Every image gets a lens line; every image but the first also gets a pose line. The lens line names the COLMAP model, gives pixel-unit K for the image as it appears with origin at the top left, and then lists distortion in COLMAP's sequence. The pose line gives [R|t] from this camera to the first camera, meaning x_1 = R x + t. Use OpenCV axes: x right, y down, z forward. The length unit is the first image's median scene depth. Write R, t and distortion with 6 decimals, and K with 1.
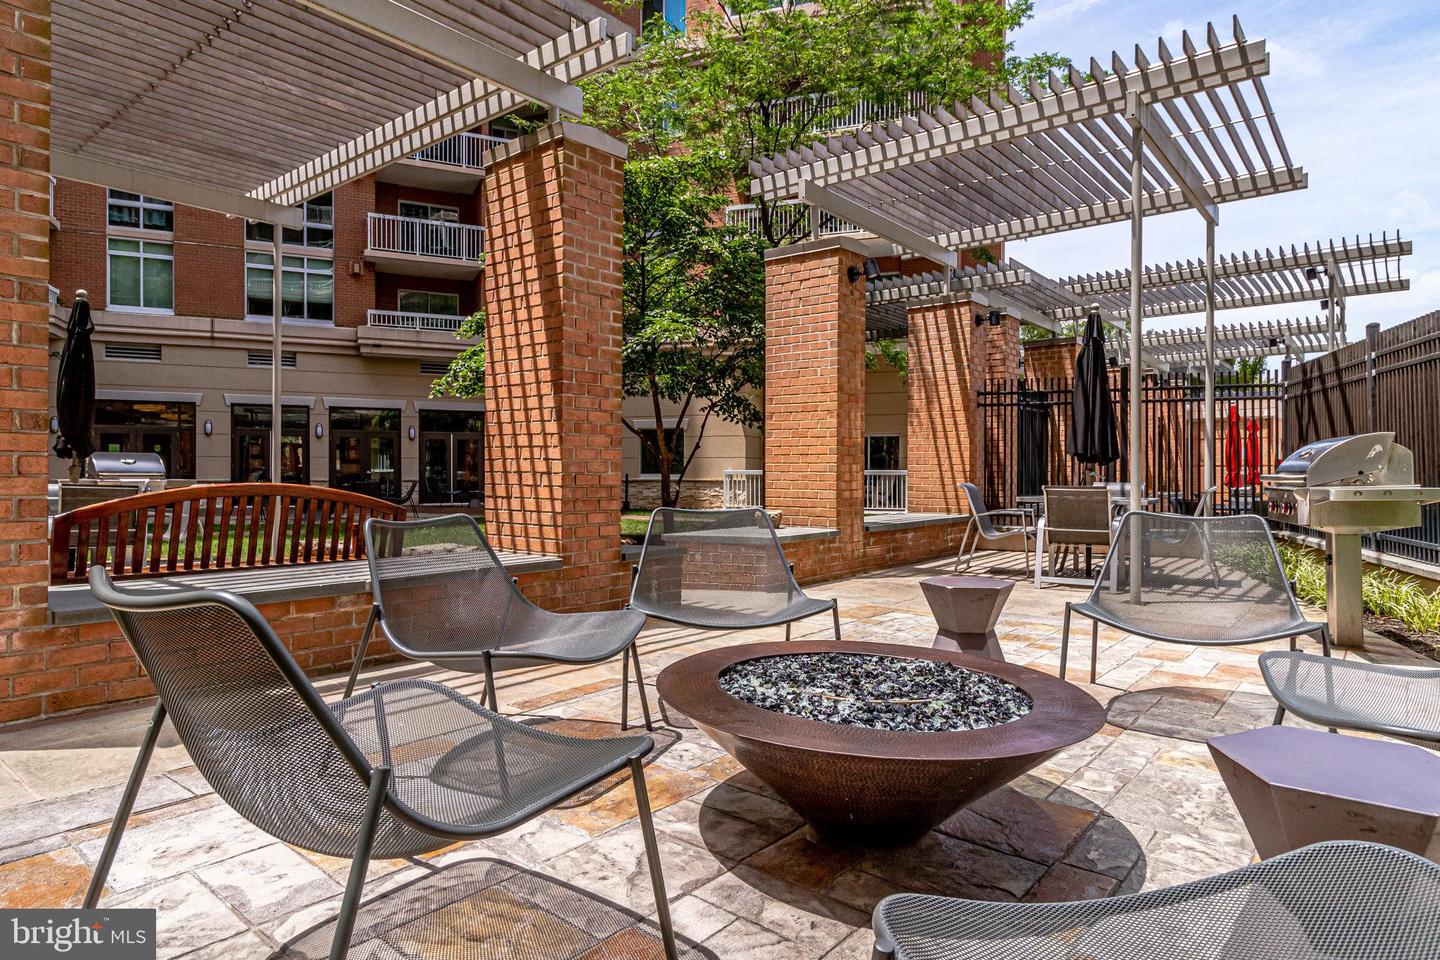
lens RADIAL K [[843.3, 0, 720.0], [0, 843.3, 480.0], [0, 0, 1]] dist [-0.000067, -0.000123]
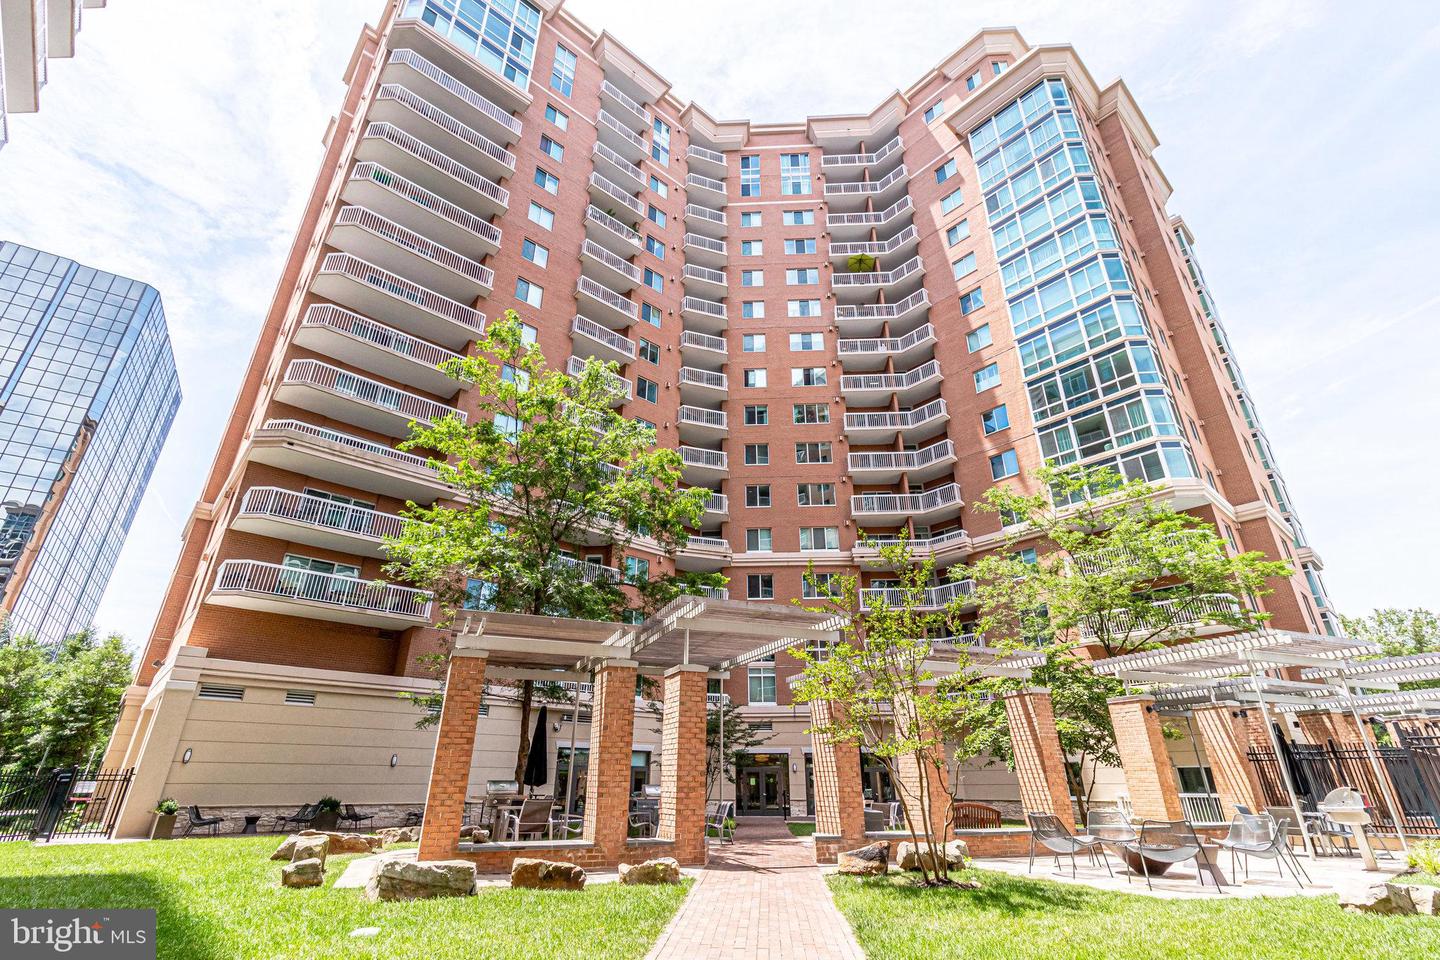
lens RADIAL K [[670.1, 0, 724.2], [0, 670.1, 475.3], [0, 0, 1]] dist [0.003441, 0.000533]
pose [[0.883010, -0.201259, -0.424014, 0.037505], [-0.002291, 0.901541, -0.432687, -0.011015], [0.469348, 0.383038, 0.795609, -1.674093]]
